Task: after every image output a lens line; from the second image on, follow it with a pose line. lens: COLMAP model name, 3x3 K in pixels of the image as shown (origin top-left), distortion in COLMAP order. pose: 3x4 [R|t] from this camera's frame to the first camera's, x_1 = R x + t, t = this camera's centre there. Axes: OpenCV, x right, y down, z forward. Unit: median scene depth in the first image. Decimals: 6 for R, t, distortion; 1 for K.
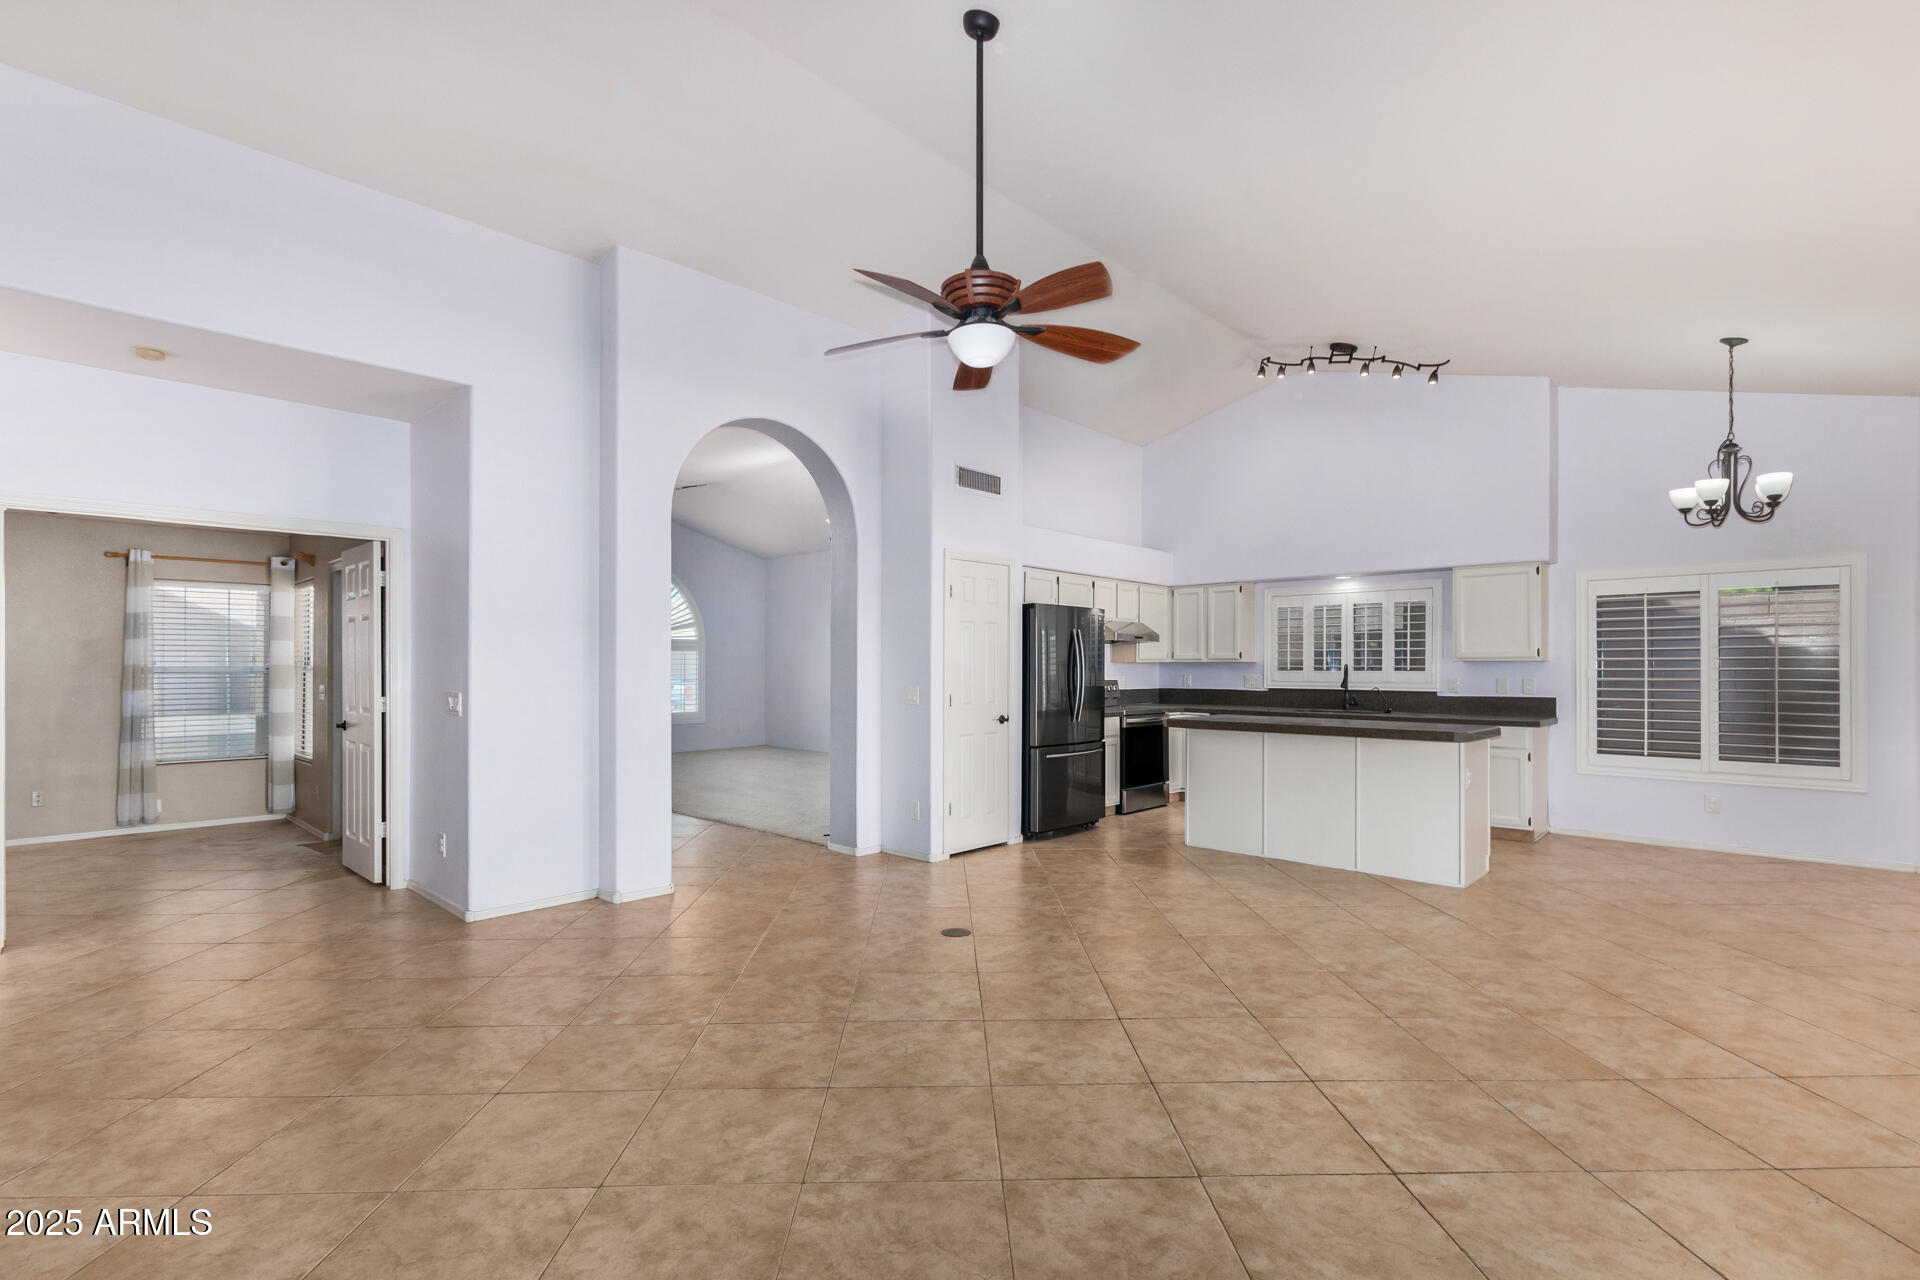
lens RADIAL K [[899.0, 0, 966.5], [0, 899.0, 667.0], [0, 0, 1]] dist [0.005271, 0.001350]
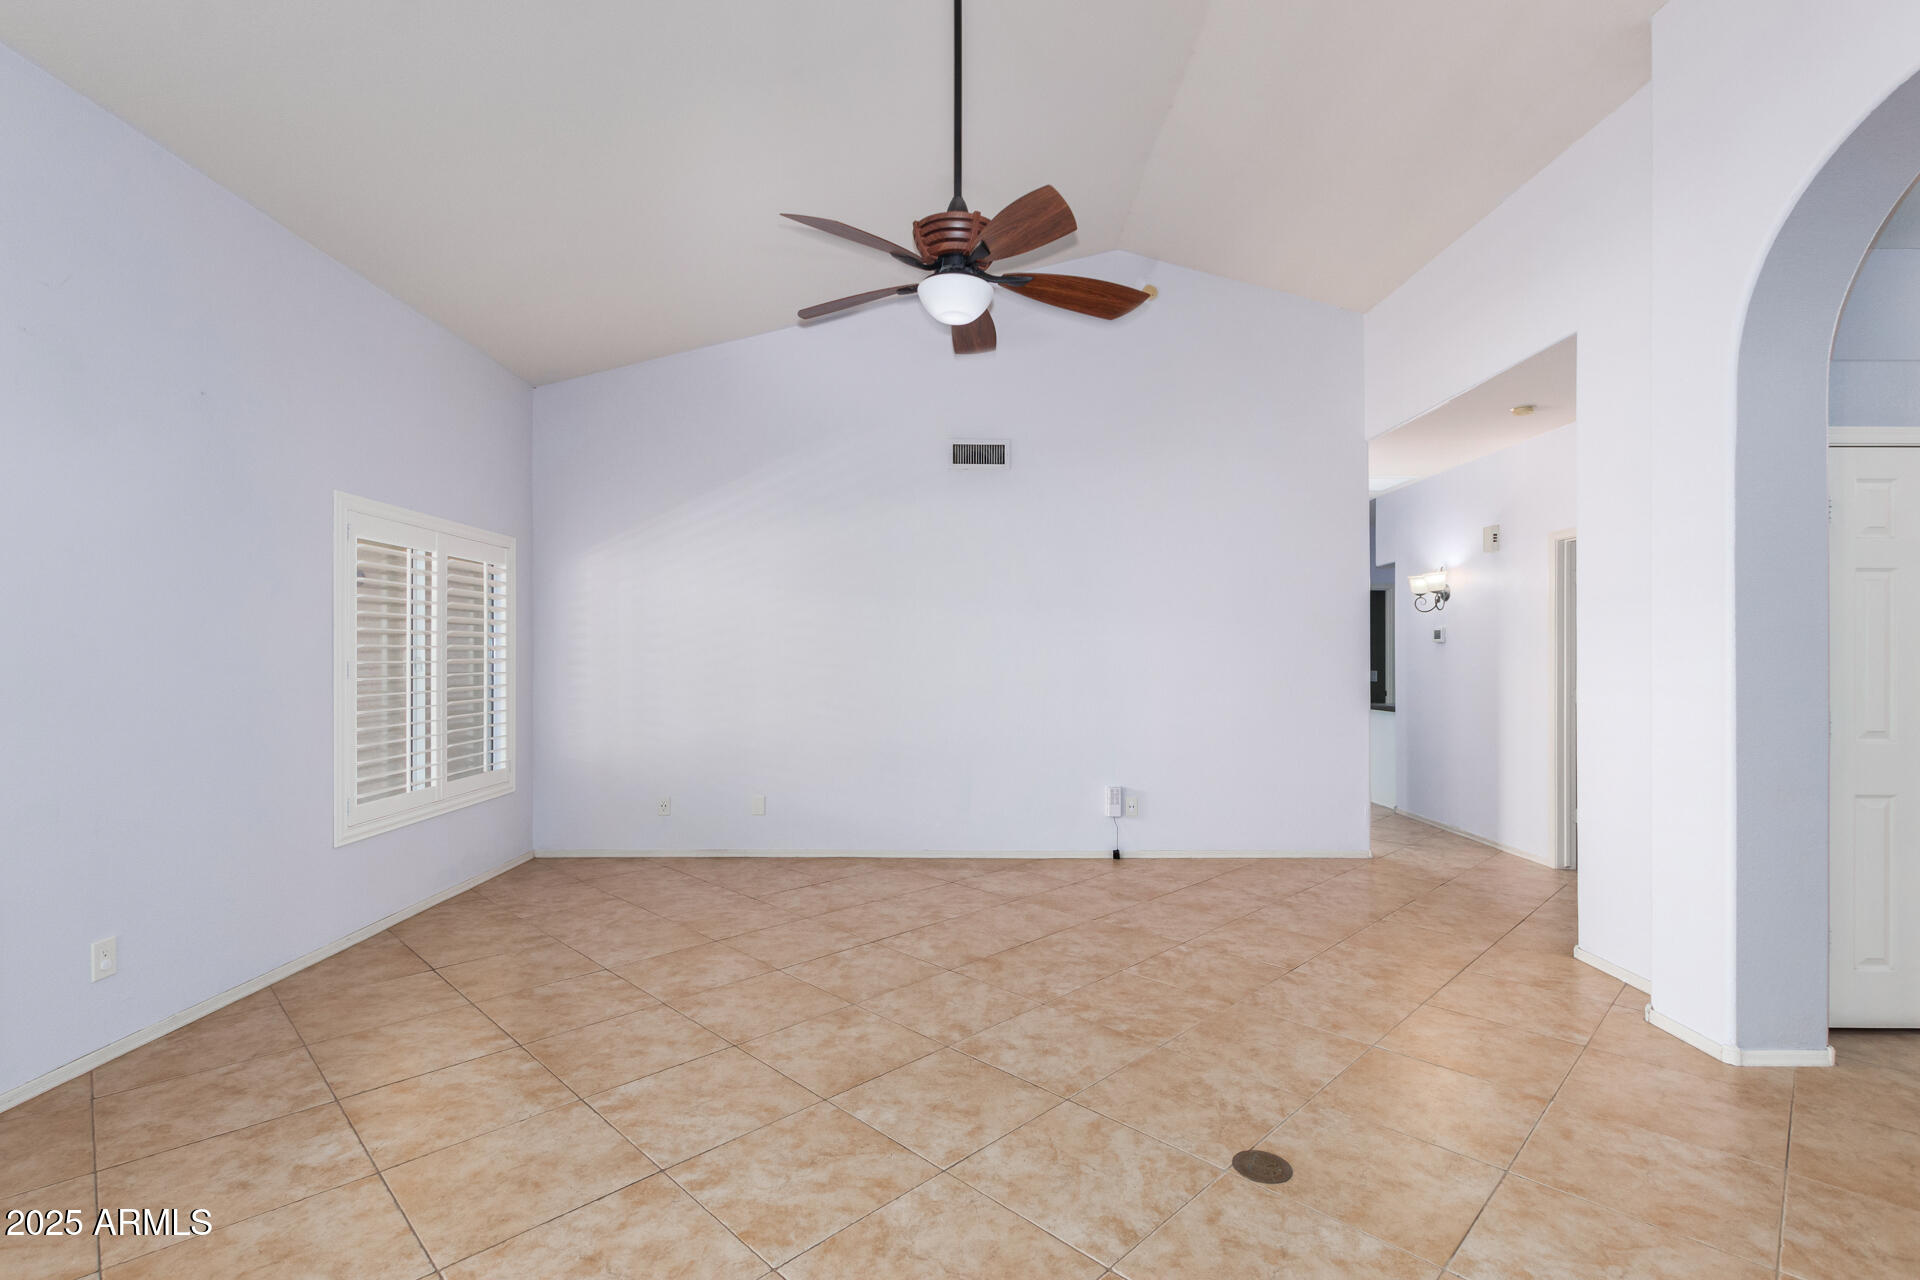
lens RADIAL K [[899.0, 0, 966.5], [0, 899.0, 667.0], [0, 0, 1]] dist [0.005271, 0.001350]
pose [[-0.732187, 0.004705, -0.681088, 0.671055], [-0.003844, 0.999932, 0.011040, -0.000212], [0.681093, 0.010702, -0.732119, 1.805408]]
